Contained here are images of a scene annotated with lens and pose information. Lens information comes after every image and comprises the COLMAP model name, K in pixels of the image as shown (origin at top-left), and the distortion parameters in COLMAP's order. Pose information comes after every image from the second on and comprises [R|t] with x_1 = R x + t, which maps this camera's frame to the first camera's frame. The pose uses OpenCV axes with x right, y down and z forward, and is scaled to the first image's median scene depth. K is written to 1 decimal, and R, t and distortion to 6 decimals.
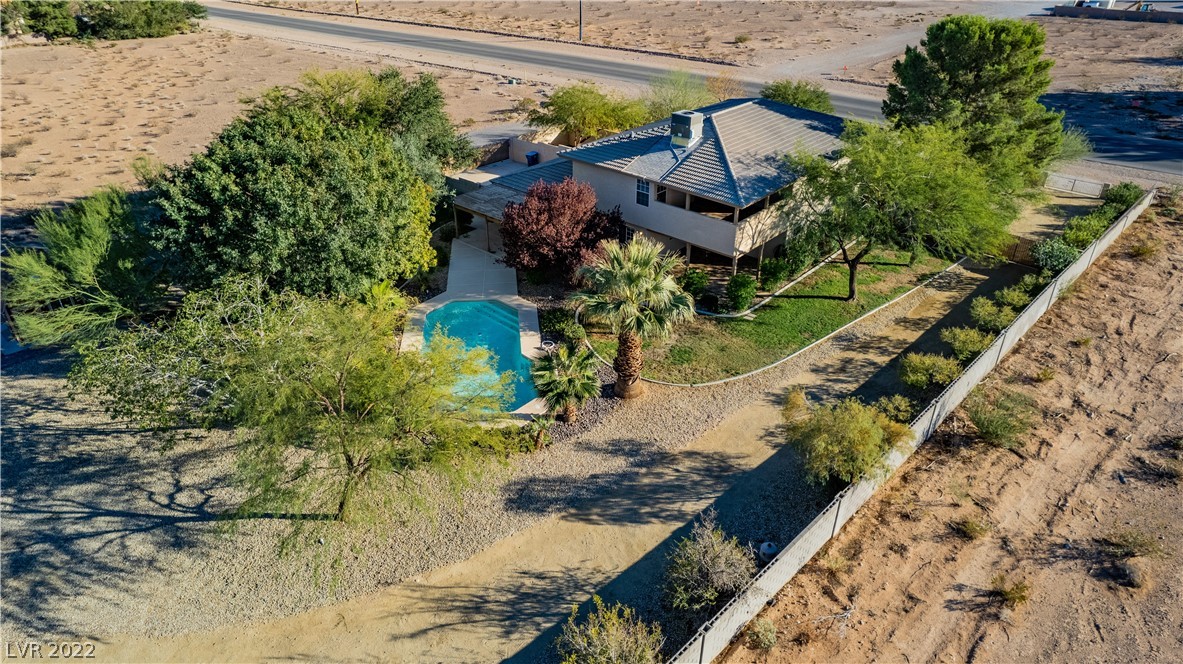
lens RADIAL K [[765.5, 0, 600.7], [0, 765.5, 334.3], [0, 0, 1]] dist [-0.069234, 0.061755]
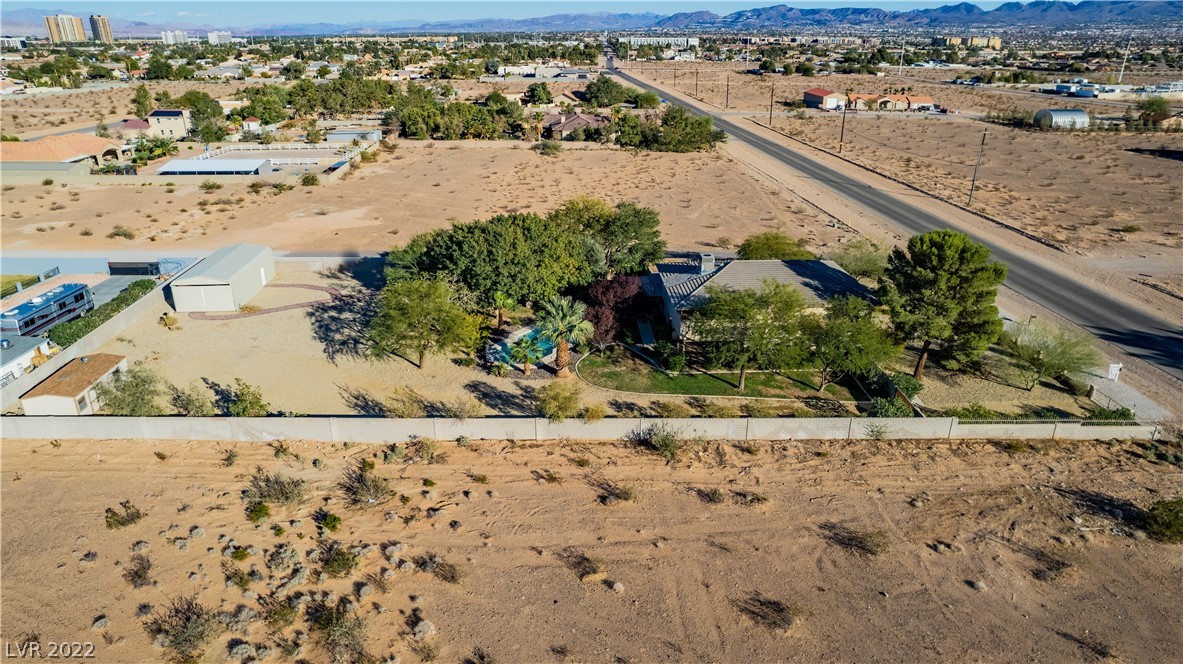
lens RADIAL K [[765.5, 0, 596.3], [0, 765.5, 330.5], [0, 0, 1]] dist [-0.069234, 0.061755]
pose [[0.702875, 0.266304, -0.659582, 1.203706], [-0.357670, 0.933839, -0.004113, -0.048419], [0.614849, 0.238804, 0.751621, -0.398862]]
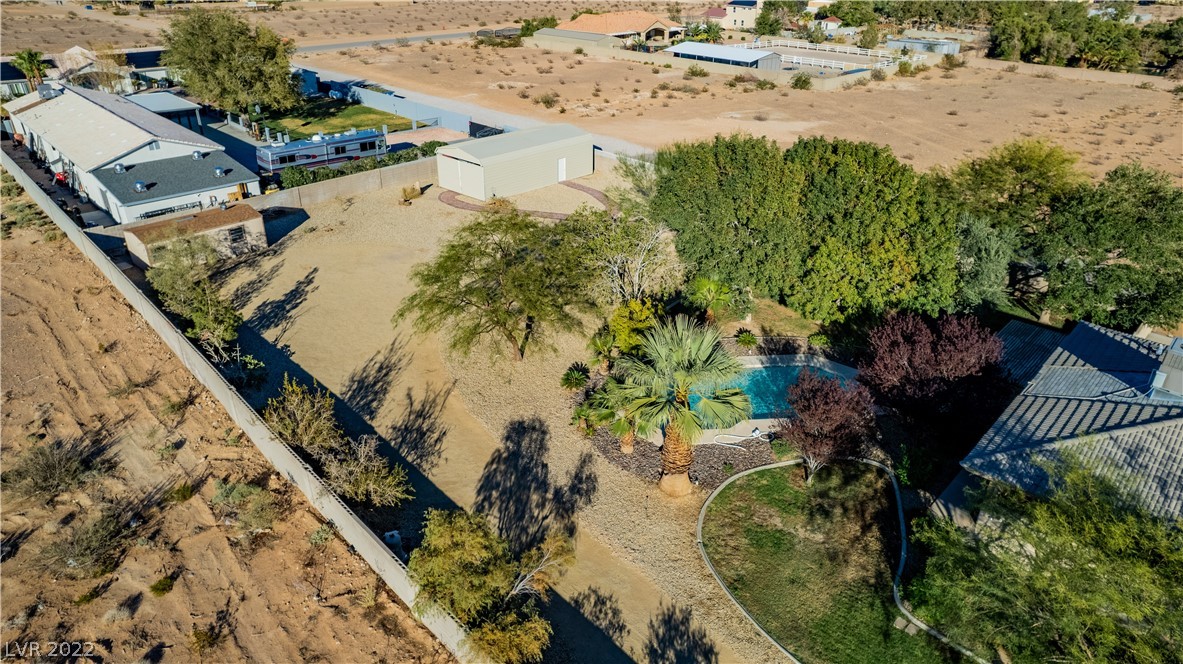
lens RADIAL K [[765.5, 0, 592.5], [0, 765.5, 330.1], [0, 0, 1]] dist [-0.069234, 0.061755]
pose [[-0.043216, 0.453133, -0.890395, 0.663254], [-0.505540, 0.758788, 0.410694, -0.336324], [0.861720, 0.467878, 0.196285, 0.578472]]
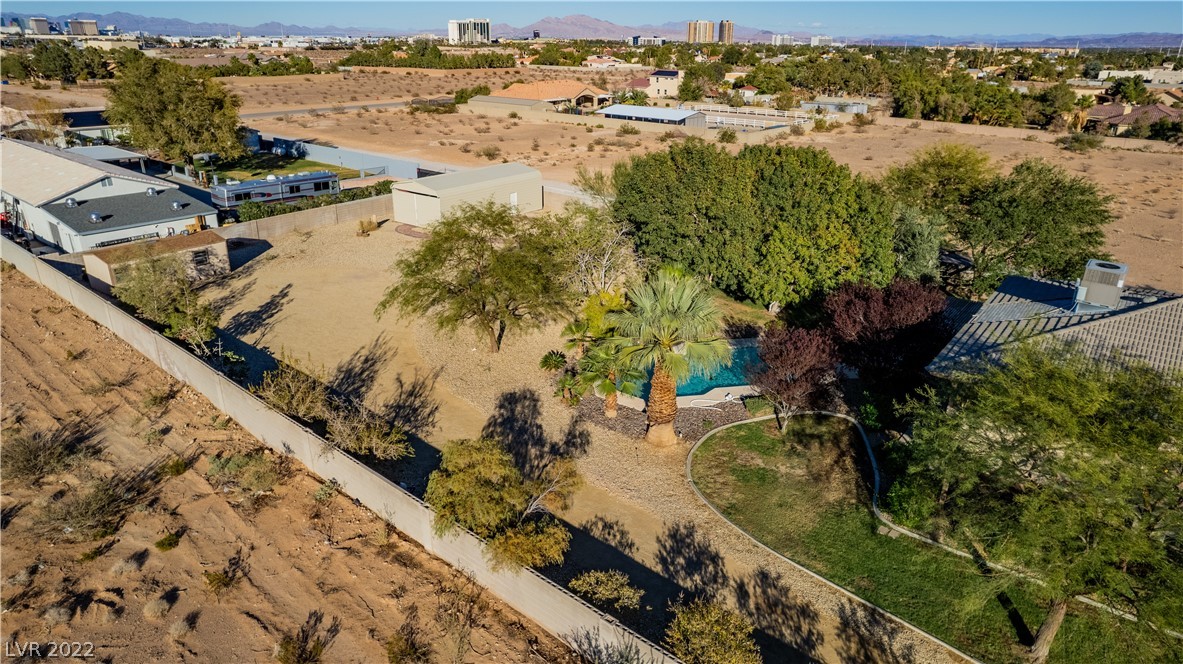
lens RADIAL K [[765.5, 0, 593.9], [0, 765.5, 329.5], [0, 0, 1]] dist [-0.069234, 0.061755]
pose [[0.055928, 0.362413, -0.930338, 0.761068], [-0.507139, 0.812957, 0.286201, -0.232092], [0.860048, 0.455804, 0.229261, 0.572619]]
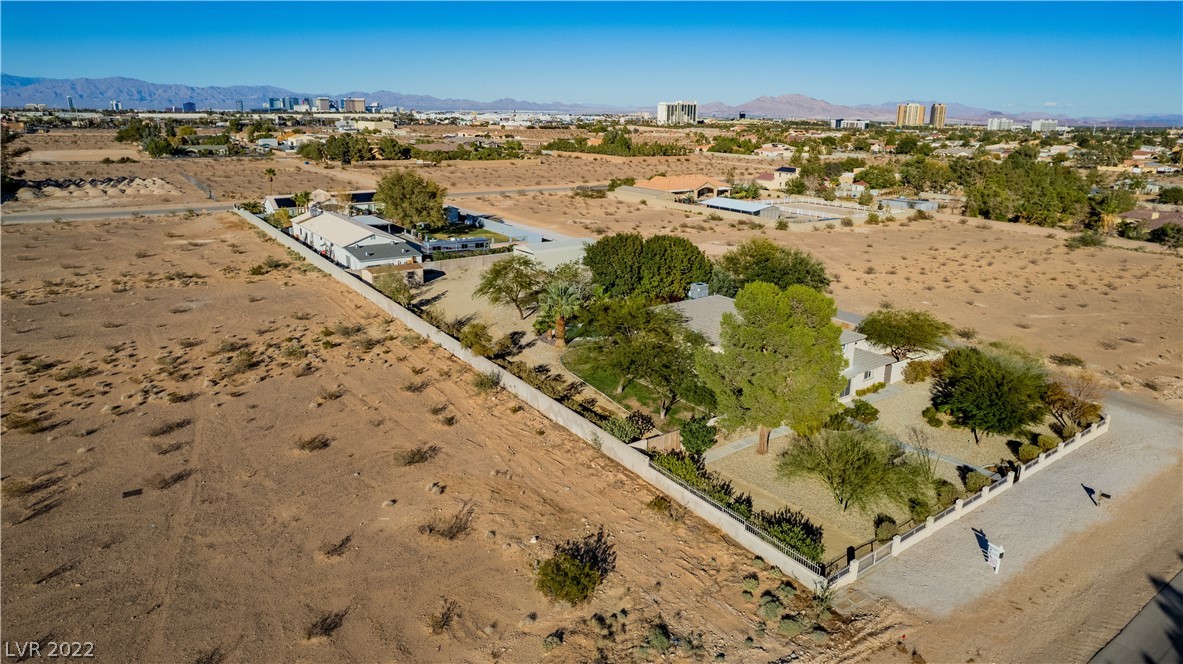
lens RADIAL K [[765.5, 0, 592.8], [0, 765.5, 327.9], [0, 0, 1]] dist [-0.069234, 0.061755]
pose [[-0.211420, 0.267133, -0.940182, 2.034170], [-0.499279, 0.797435, 0.338848, -0.753078], [0.840251, 0.541052, -0.035220, 1.006170]]
